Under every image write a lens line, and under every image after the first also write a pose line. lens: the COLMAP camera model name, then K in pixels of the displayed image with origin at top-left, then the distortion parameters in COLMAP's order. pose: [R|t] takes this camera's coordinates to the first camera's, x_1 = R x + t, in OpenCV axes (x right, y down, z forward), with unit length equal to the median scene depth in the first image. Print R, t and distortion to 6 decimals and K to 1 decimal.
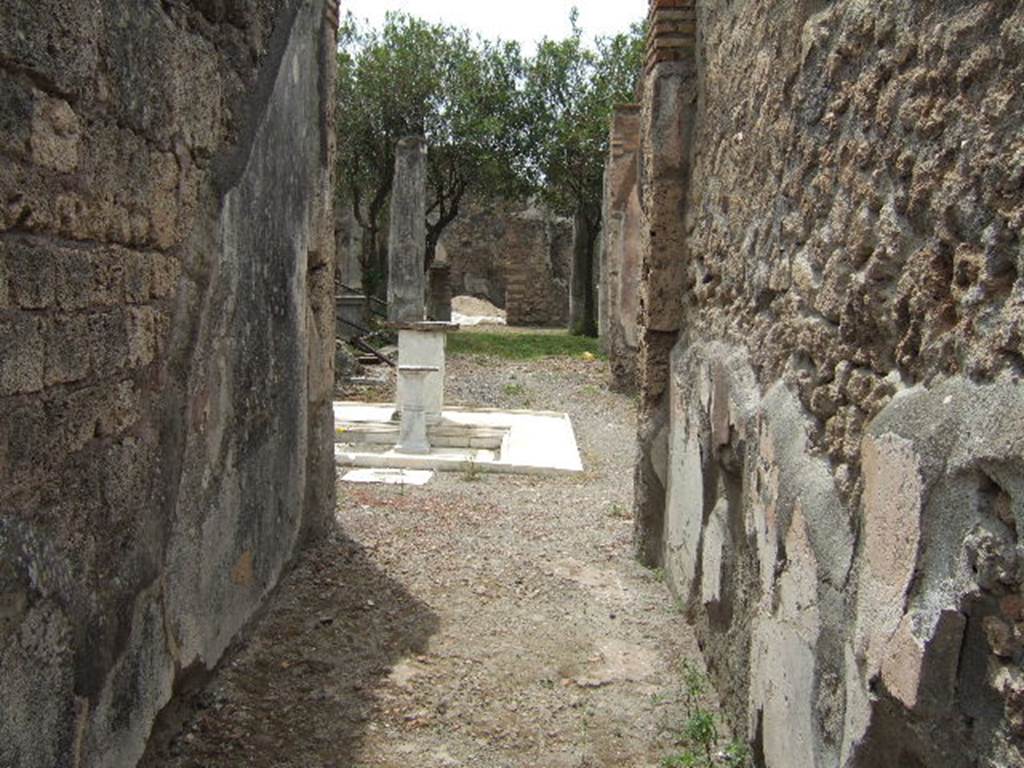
lens RADIAL K [[1209.1, 0, 513.1], [0, 1209.1, 408.0], [0, 0, 1]] dist [0.003263, 0.003350]
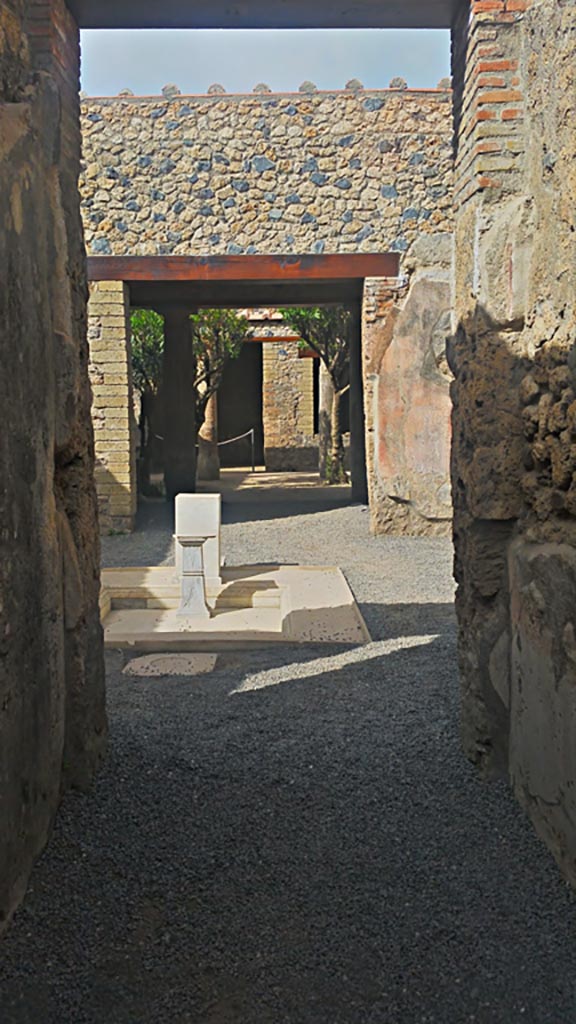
lens RADIAL K [[857.8, 0, 271.4], [0, 857.8, 509.6], [0, 0, 1]] dist [0.310277, -0.705909]
pose [[0.998916, -0.044969, 0.012032, -0.051117], [0.045001, 0.998984, -0.002375, -0.114769], [-0.011913, 0.002914, 0.999925, 0.604511]]
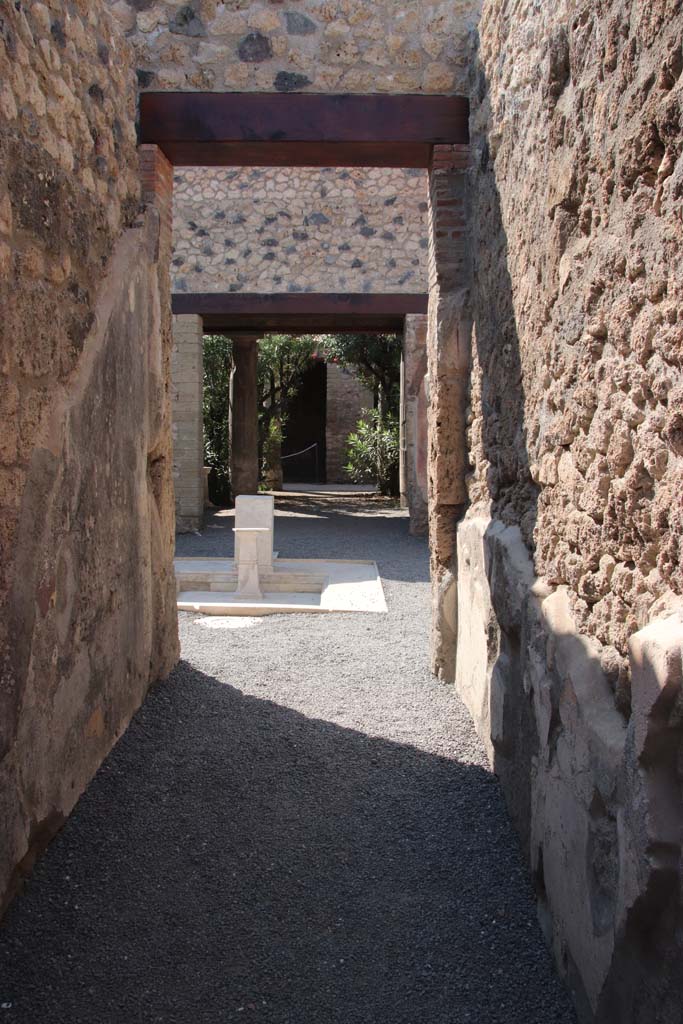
lens RADIAL K [[941.5, 0, 341.5], [0, 941.5, 512.0], [0, 0, 1]] dist [-0.073080, 0.007340]
pose [[0.999650, -0.026438, 0.001312, 0.024314], [0.026463, 0.999304, -0.026298, -0.054056], [-0.000615, 0.026324, 0.999653, 0.117677]]
